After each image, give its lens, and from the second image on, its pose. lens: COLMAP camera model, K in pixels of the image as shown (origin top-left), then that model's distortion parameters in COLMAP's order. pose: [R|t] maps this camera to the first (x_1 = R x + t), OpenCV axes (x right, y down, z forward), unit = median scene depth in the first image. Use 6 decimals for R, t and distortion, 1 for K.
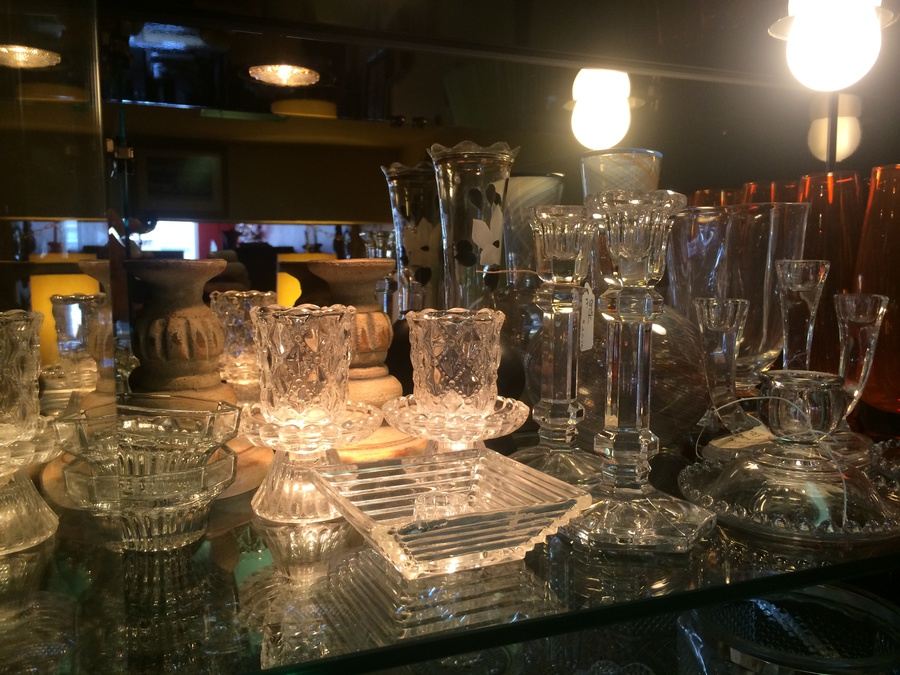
lens RADIAL K [[762.0, 0, 451.2], [0, 762.0, 341.3], [0, 0, 1]] dist [0.064462, -0.098869]
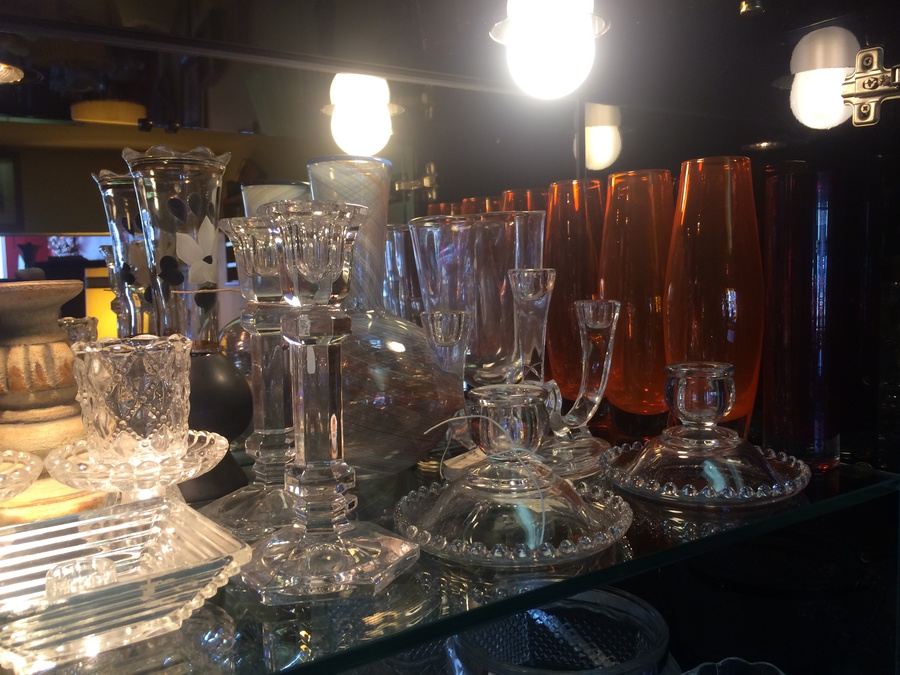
lens RADIAL K [[762.0, 0, 445.7], [0, 762.0, 340.9], [0, 0, 1]] dist [0.064462, -0.098869]
pose [[0.980128, -0.046725, 0.192785, 0.147546], [0.048873, 0.998784, -0.006402, -0.011627], [-0.192252, 0.015697, 0.981220, 0.056017]]
